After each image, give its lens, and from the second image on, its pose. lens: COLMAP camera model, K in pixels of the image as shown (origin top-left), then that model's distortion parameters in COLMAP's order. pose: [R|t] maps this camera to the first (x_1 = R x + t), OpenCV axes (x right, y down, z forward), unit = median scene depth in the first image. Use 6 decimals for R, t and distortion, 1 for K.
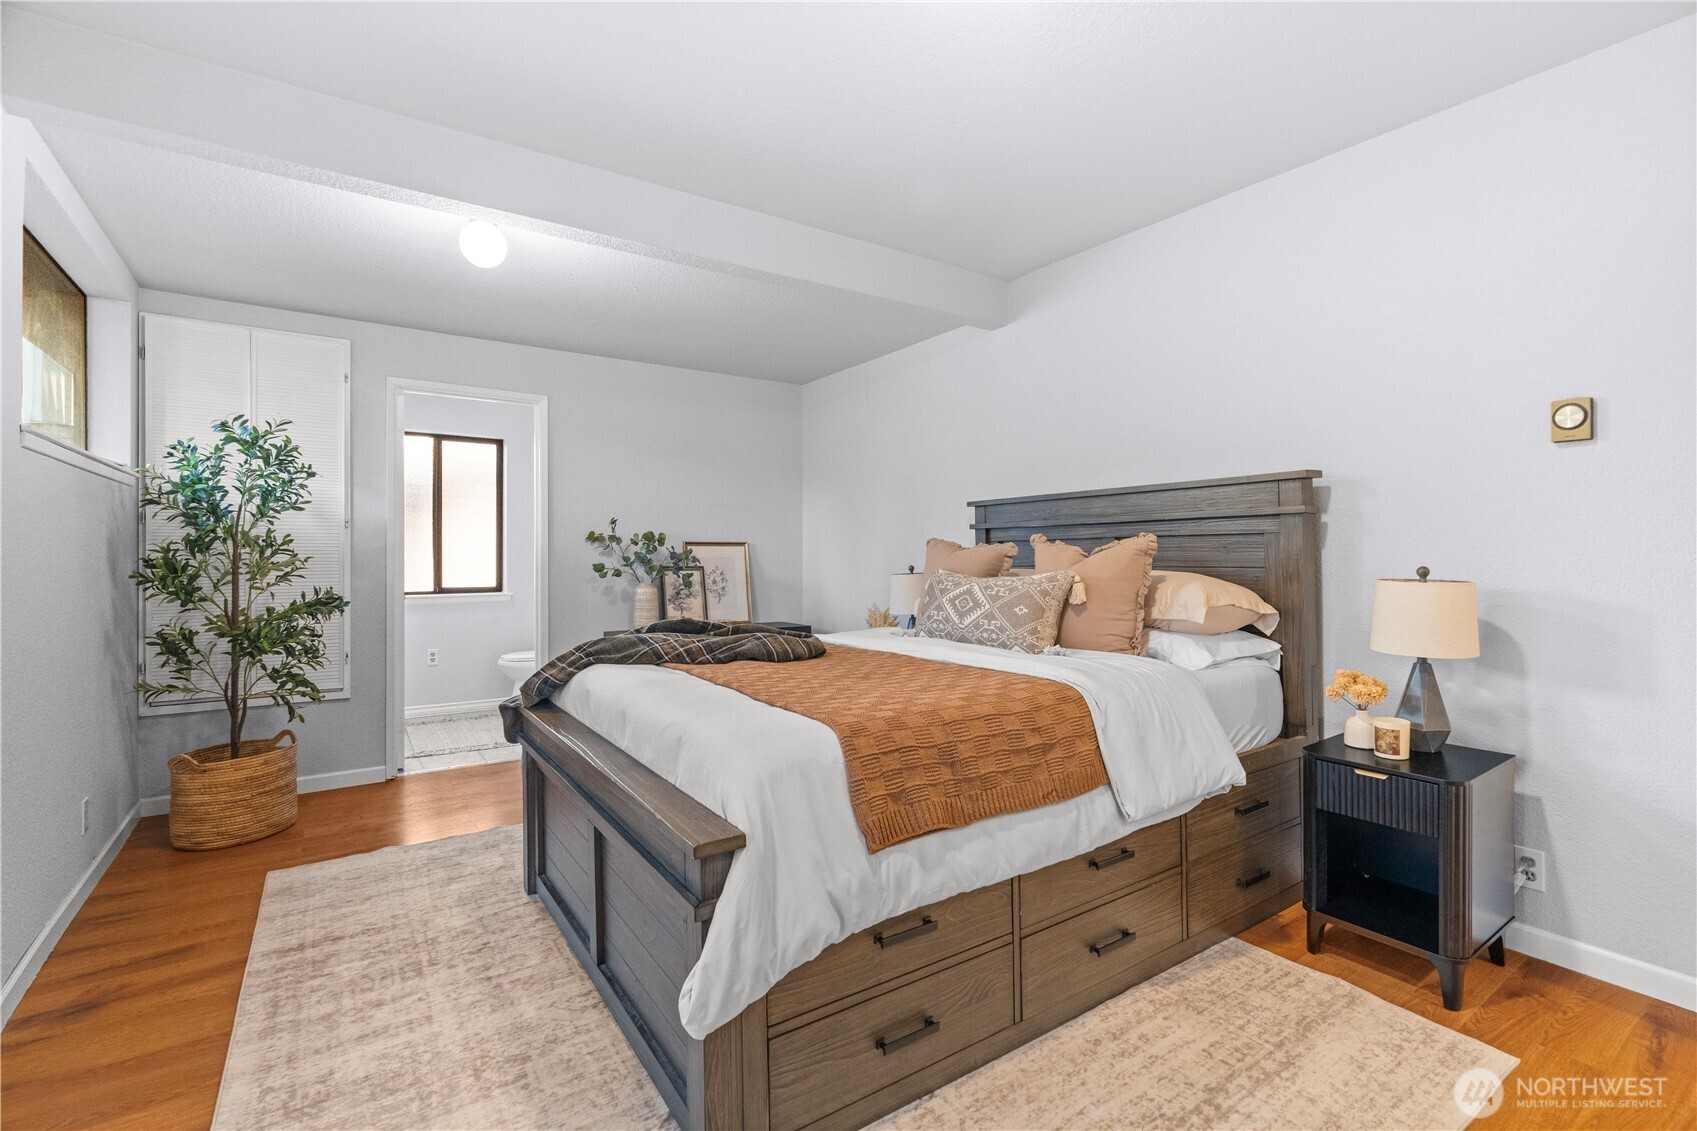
lens RADIAL K [[788.2, 0, 848.5], [0, 788.2, 565.5], [0, 0, 1]] dist [-0.001338, -0.000091]
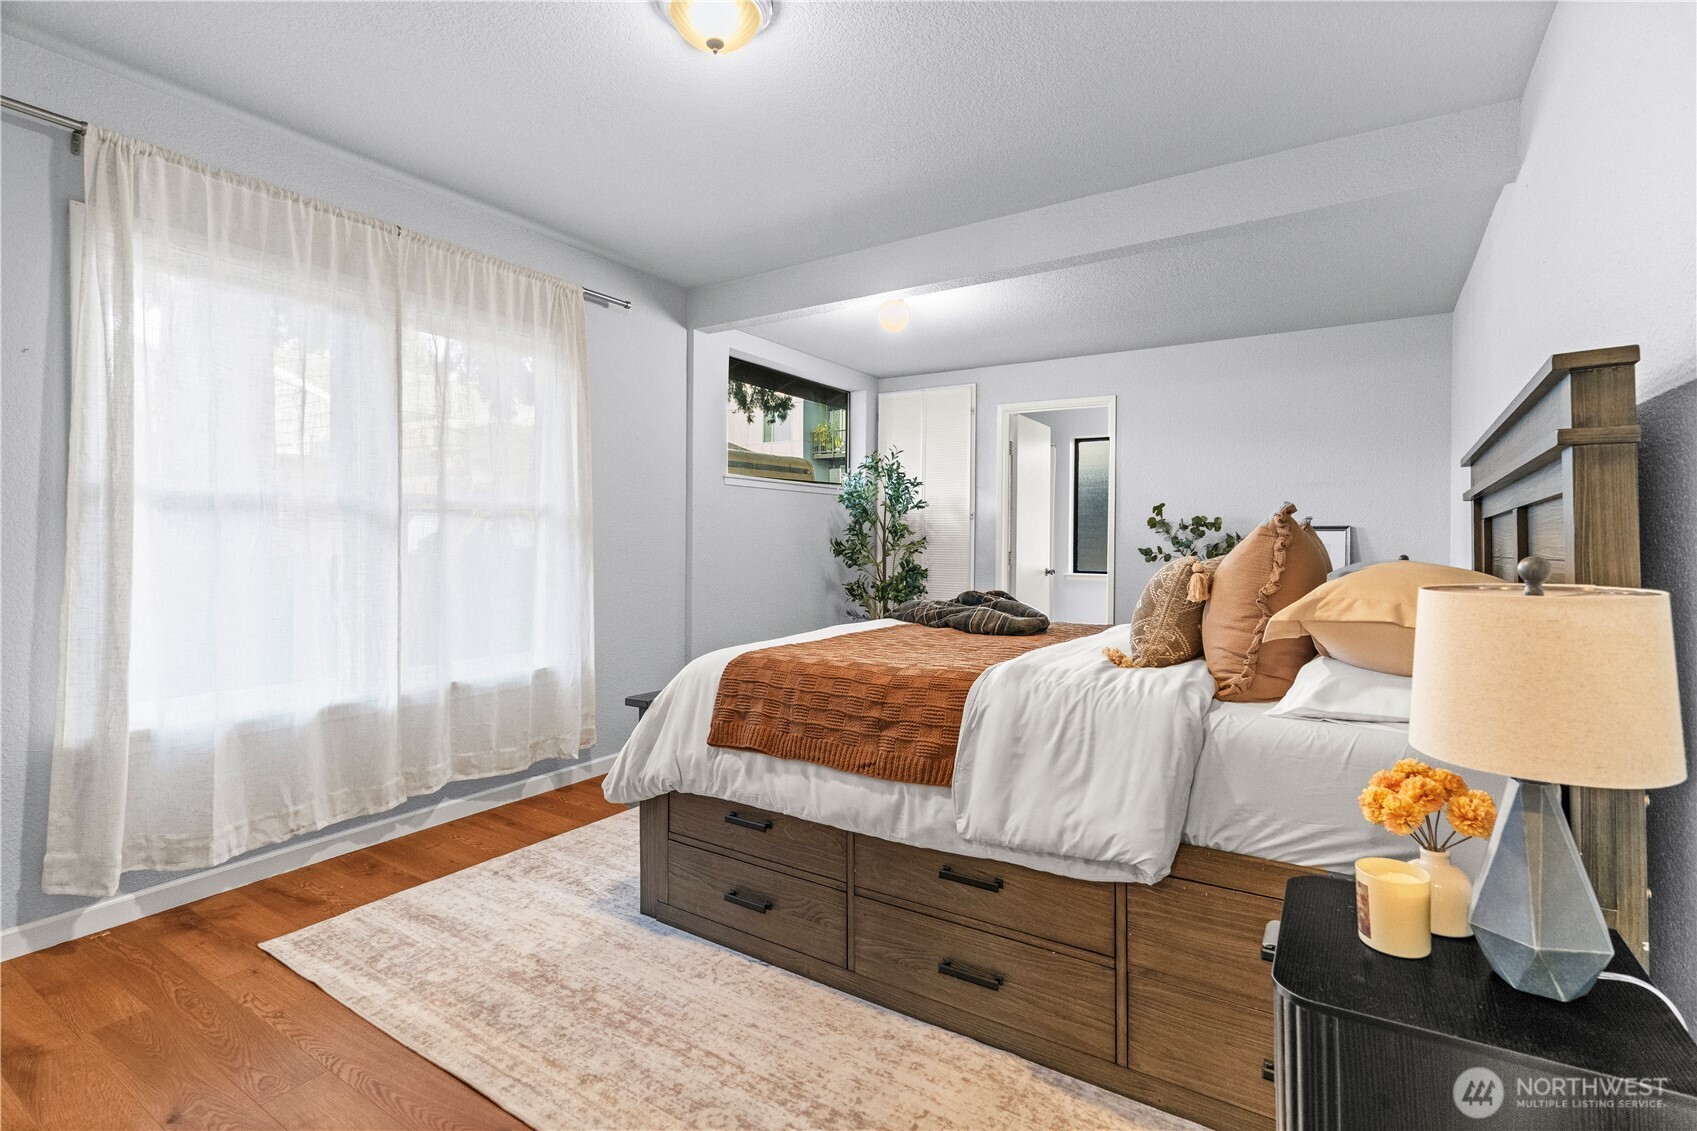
lens RADIAL K [[781.3, 0, 851.5], [0, 781.3, 554.5], [0, 0, 1]] dist [0.000332, 0.000666]
pose [[0.380082, 0.020829, -0.924718, 1.087617], [-0.021516, 0.999675, 0.013674, 0.000845], [0.924702, 0.014699, 0.380407, 0.540901]]
